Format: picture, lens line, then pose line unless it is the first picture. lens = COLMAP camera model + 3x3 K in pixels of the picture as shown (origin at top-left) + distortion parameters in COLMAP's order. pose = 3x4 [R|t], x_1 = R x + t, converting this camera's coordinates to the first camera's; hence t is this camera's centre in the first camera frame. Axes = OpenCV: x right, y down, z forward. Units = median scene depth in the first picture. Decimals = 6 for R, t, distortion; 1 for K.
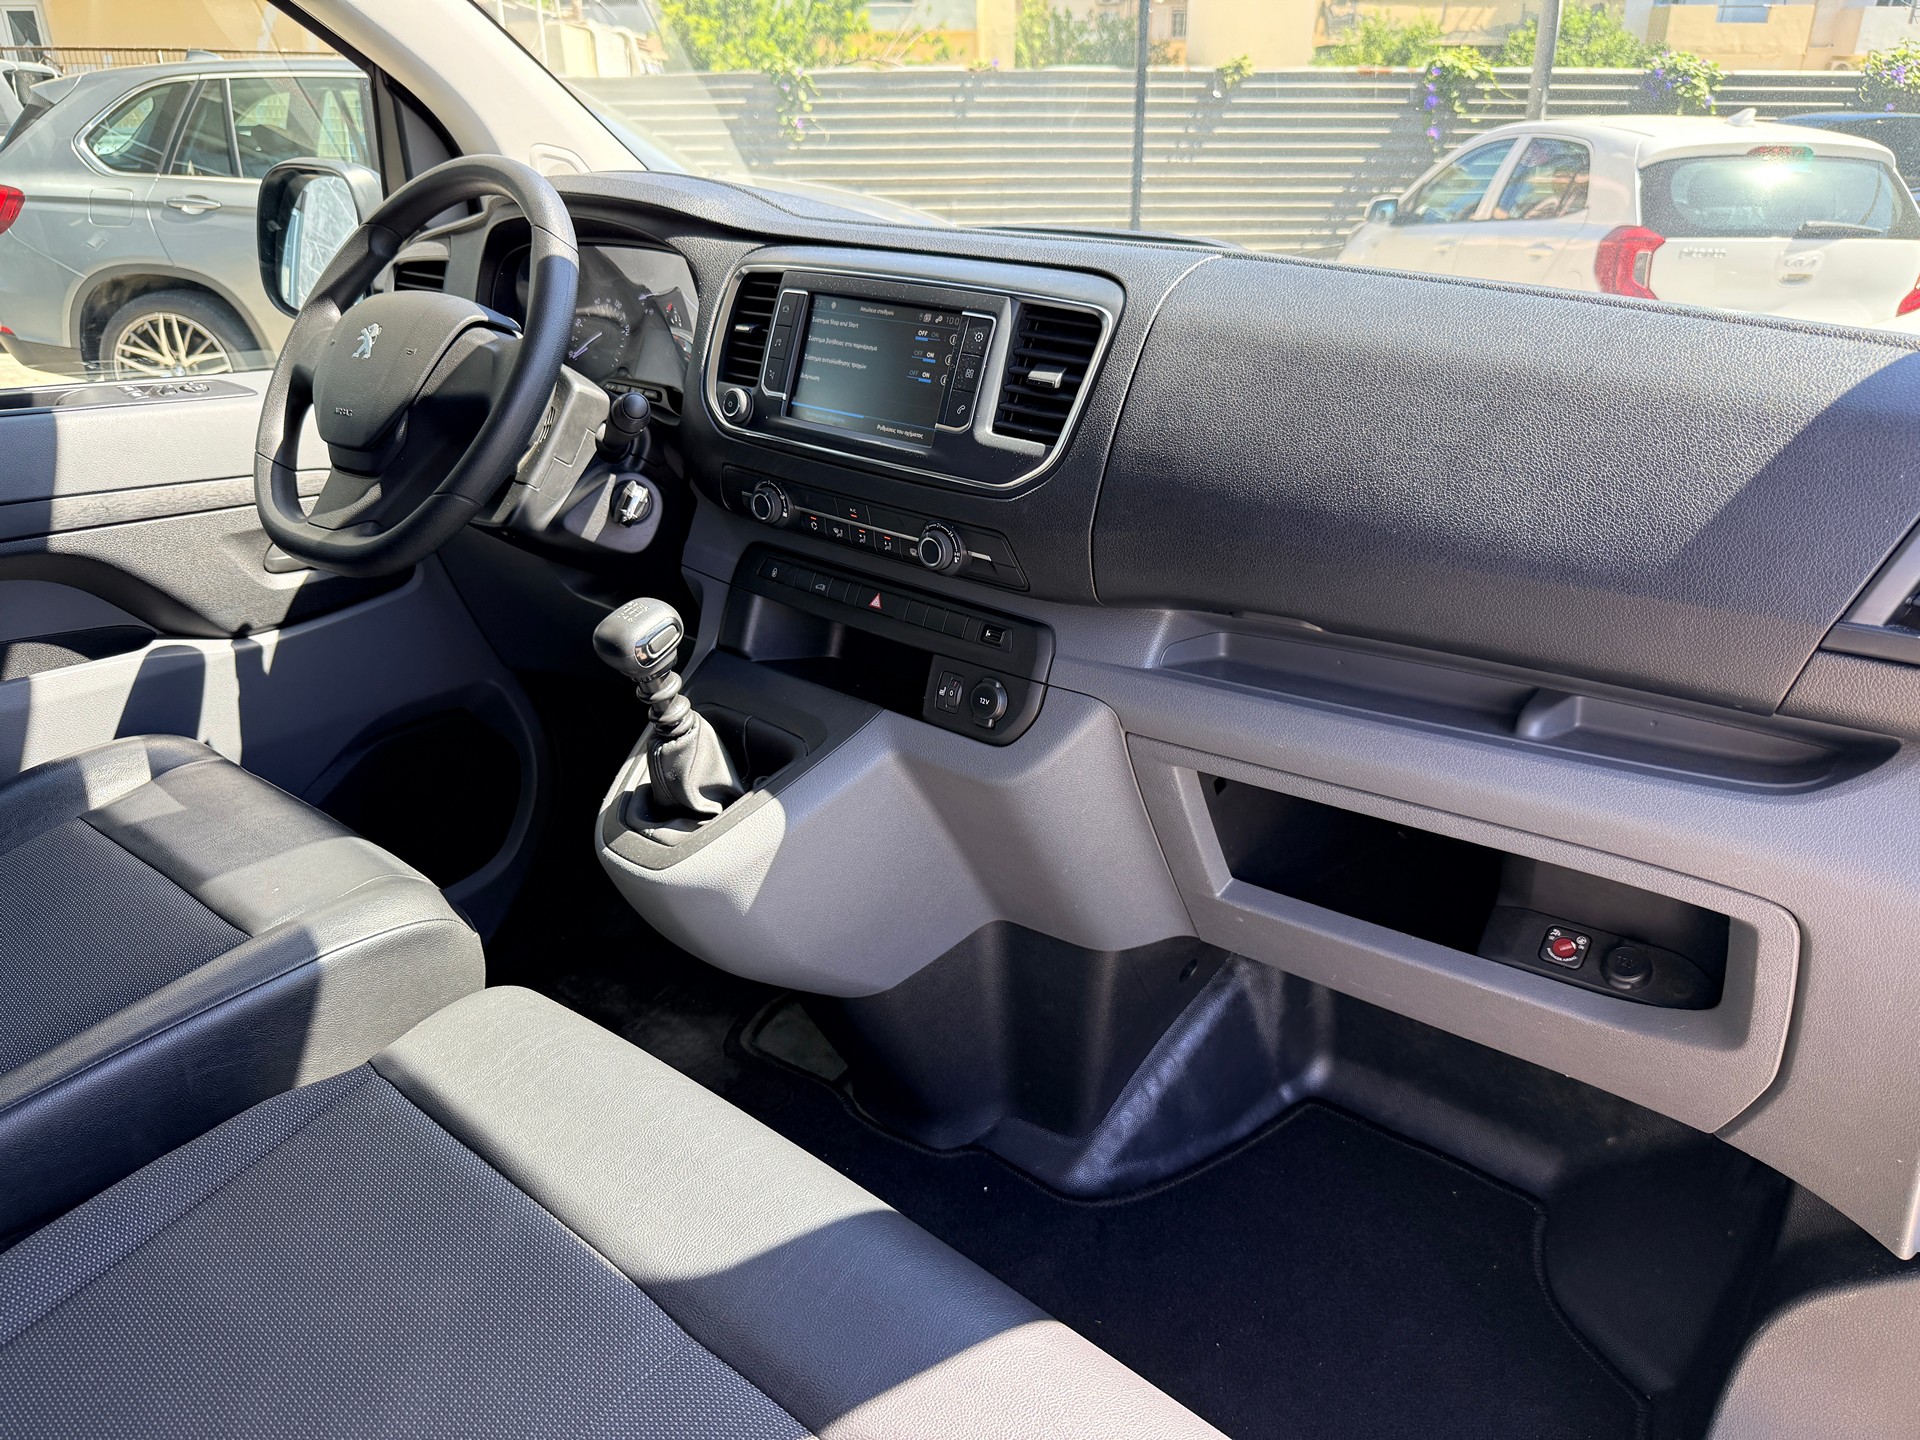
lens RADIAL K [[1368.7, 0, 959.9], [0, 1368.7, 726.1], [0, 0, 1]] dist [0.013168, -0.022805]
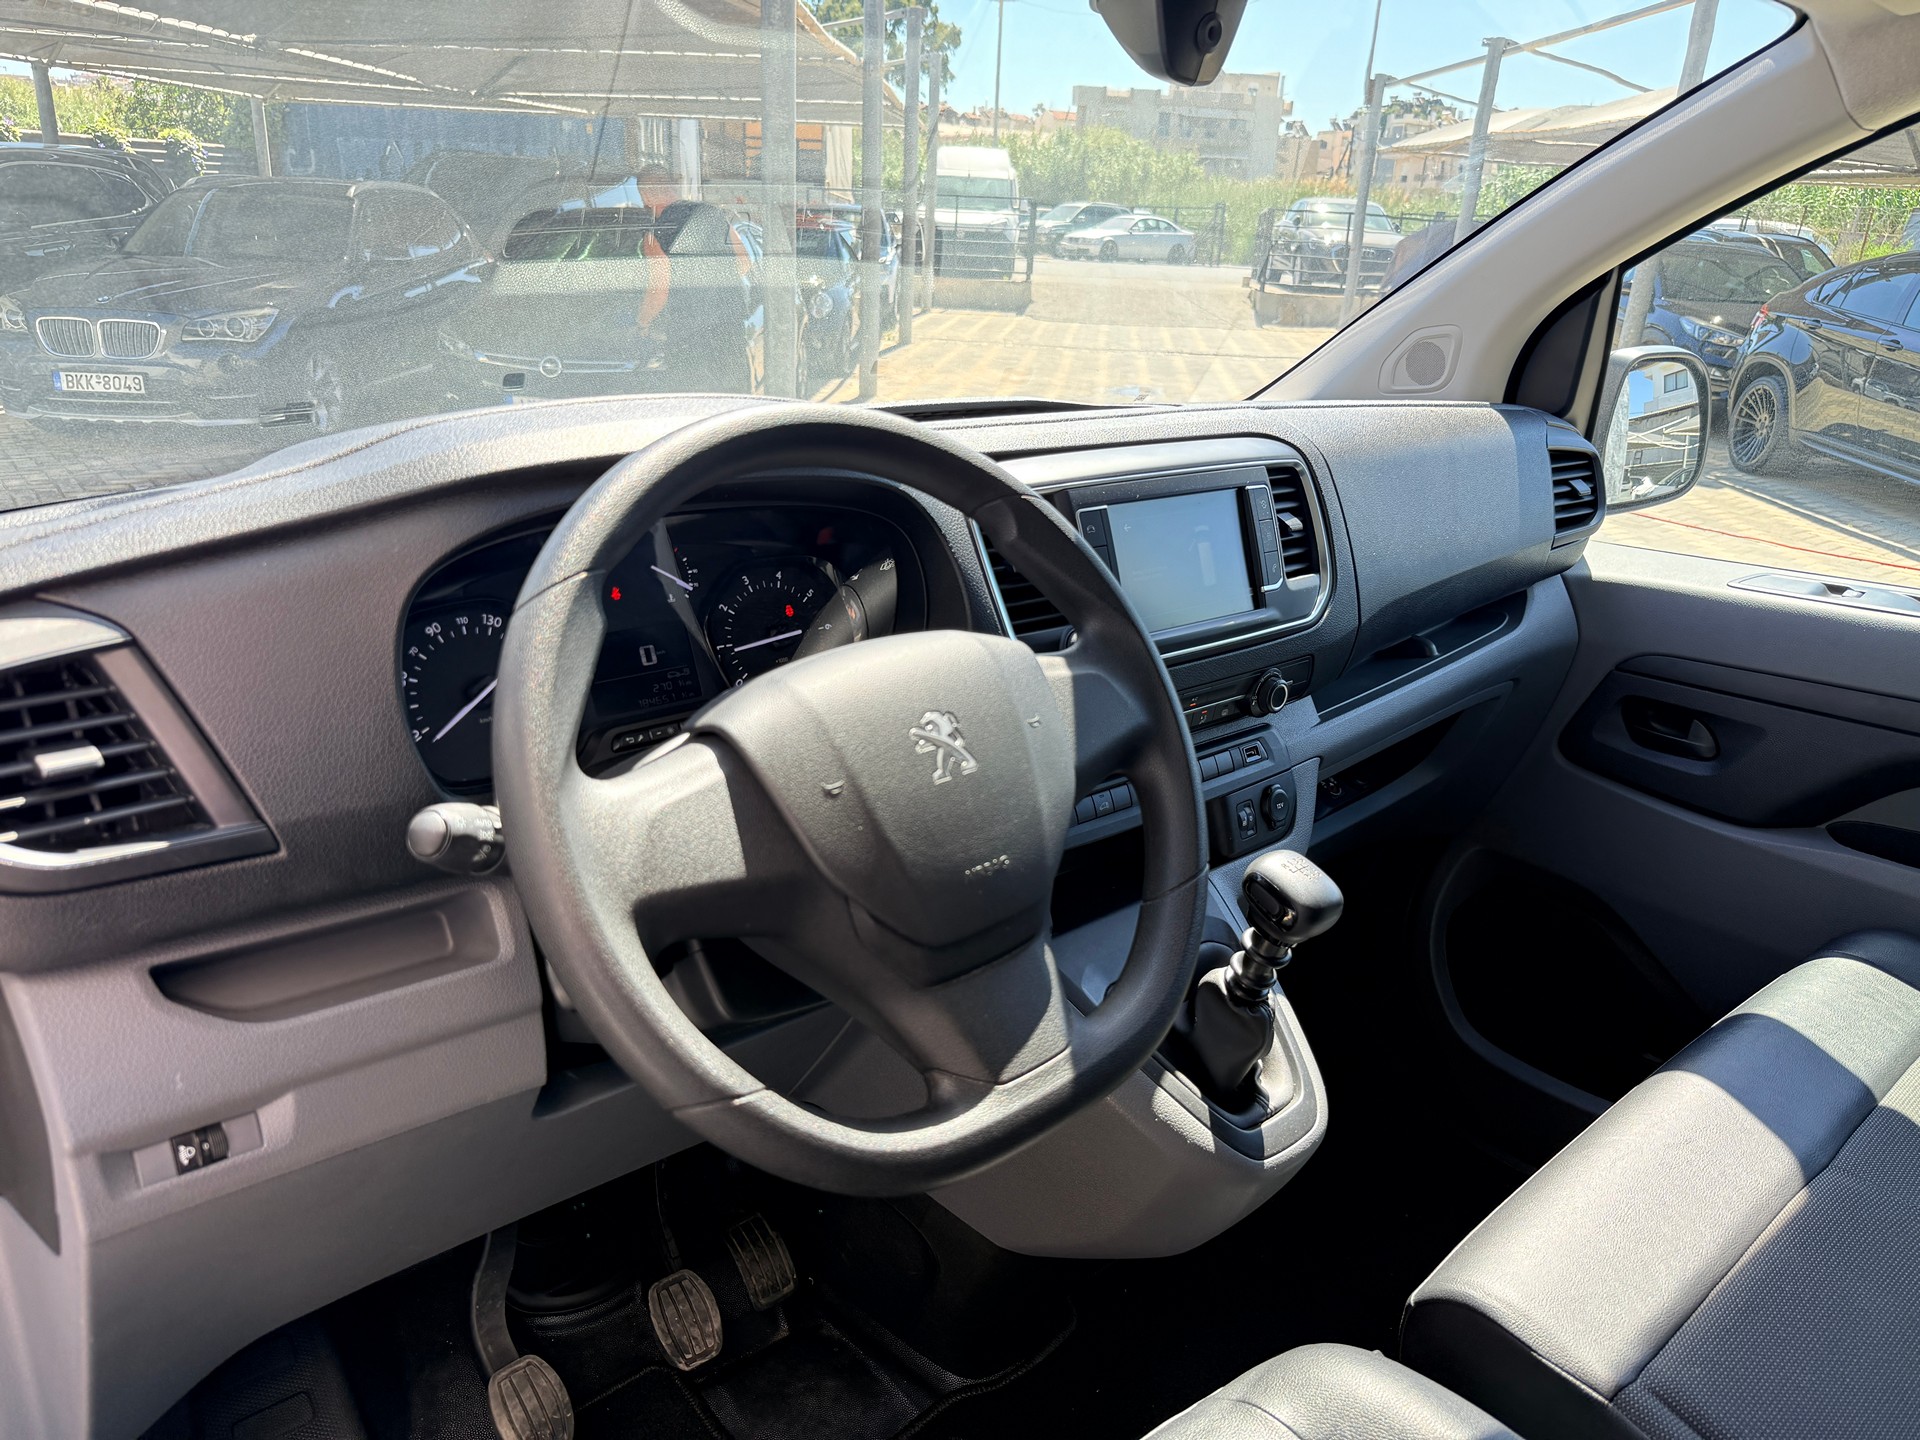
lens RADIAL K [[1368.7, 0, 947.9], [0, 1368.7, 737.2], [0, 0, 1]] dist [0.013168, -0.022805]
pose [[0.143390, -0.348057, 0.926442, -0.091636], [0.354331, 0.892116, 0.280319, -0.042292], [-0.924061, 0.288072, 0.251248, 0.082338]]
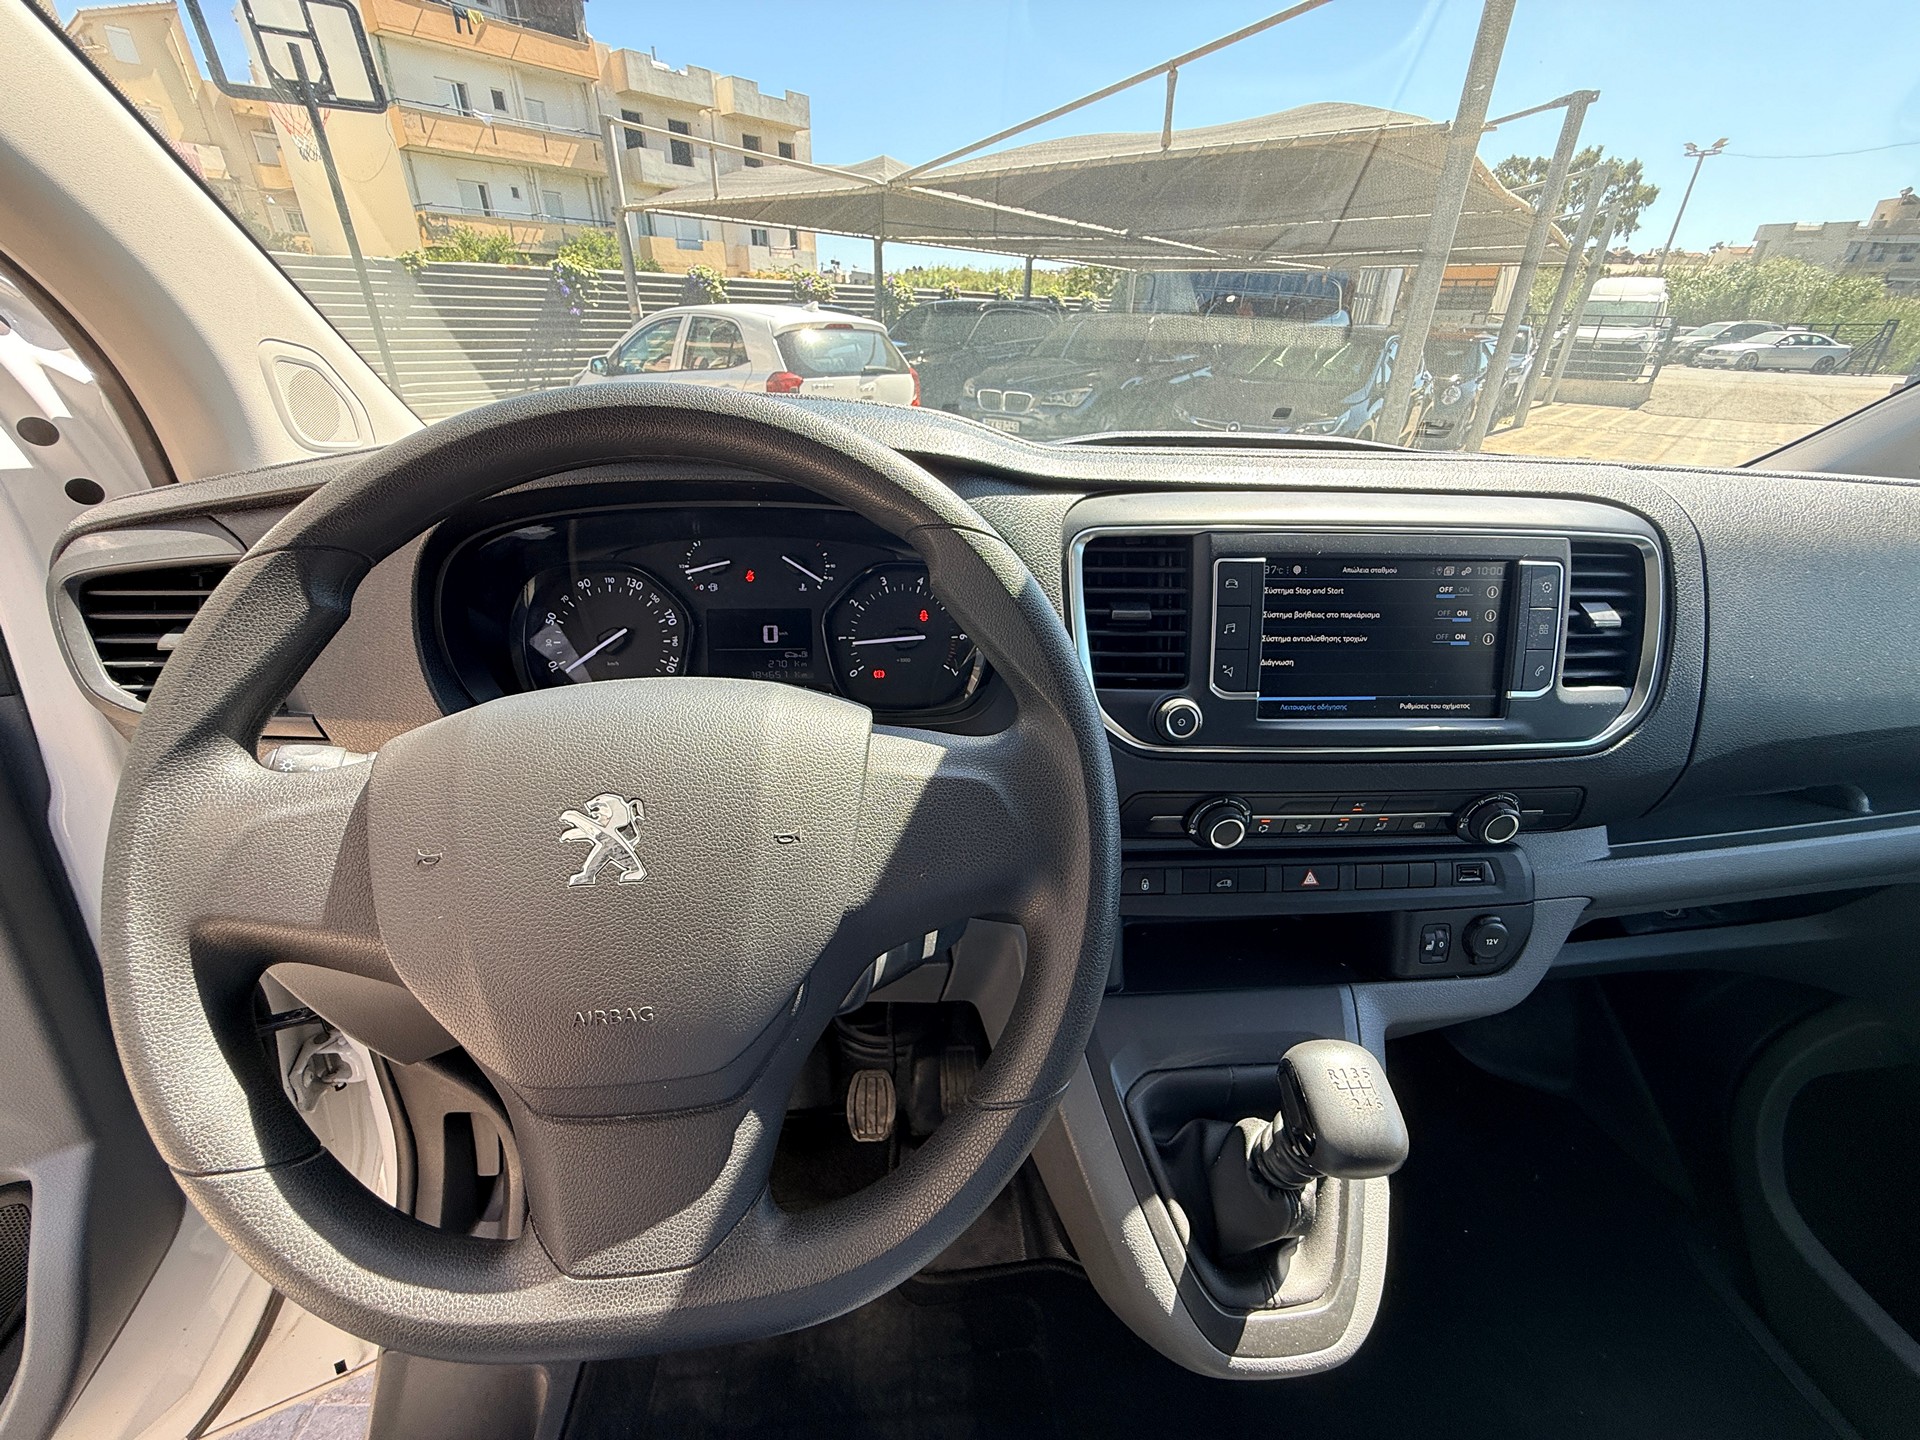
lens RADIAL K [[767.6, 0, 956.5], [0, 767.6, 721.4], [0, 0, 1]] dist [-0.000520, -0.000286]
pose [[0.709074, -0.315079, 0.630824, -0.047439], [0.262027, 0.948293, 0.179116, -0.031624], [-0.654641, 0.038286, 0.754969, 0.071654]]
